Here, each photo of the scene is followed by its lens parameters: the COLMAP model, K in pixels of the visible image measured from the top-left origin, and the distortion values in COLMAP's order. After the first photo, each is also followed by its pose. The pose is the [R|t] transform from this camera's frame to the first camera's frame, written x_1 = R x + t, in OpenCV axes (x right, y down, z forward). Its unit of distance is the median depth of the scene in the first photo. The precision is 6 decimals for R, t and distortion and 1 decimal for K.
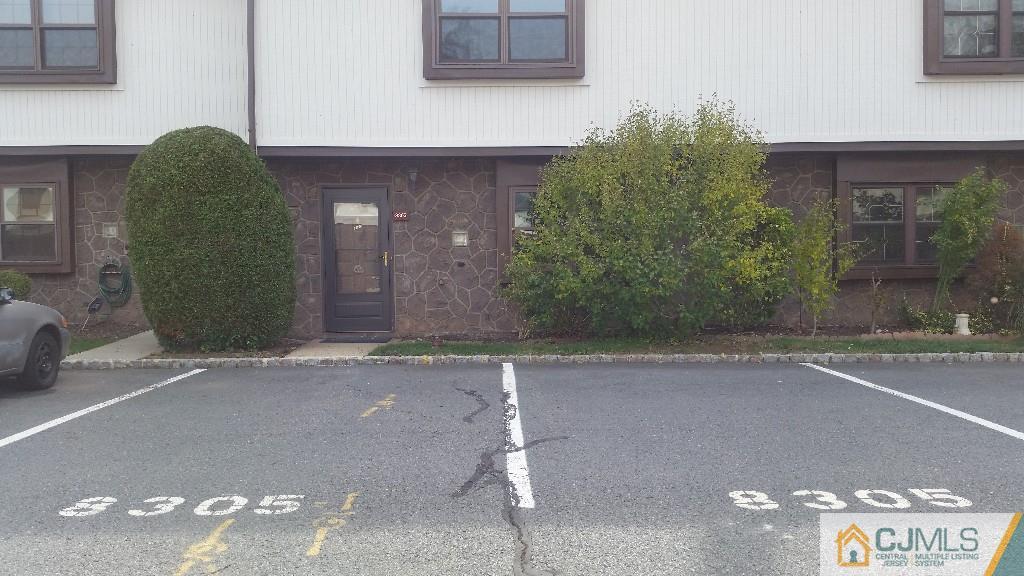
lens RADIAL K [[825.5, 0, 512.0], [0, 825.5, 288.0], [0, 0, 1]] dist [0.173580, -0.294997]
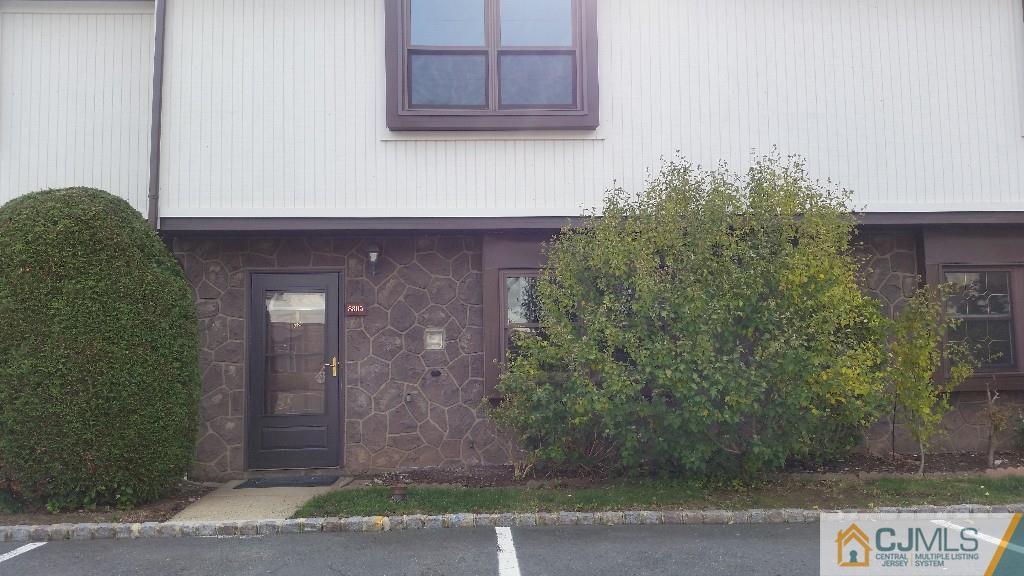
lens RADIAL K [[825.5, 0, 512.0], [0, 825.5, 288.0], [0, 0, 1]] dist [0.173580, -0.294997]
pose [[0.999686, -0.004312, 0.024689, -0.012303], [0.007226, 0.992845, -0.119188, -0.017391], [-0.023998, 0.119329, 0.992565, 0.277023]]
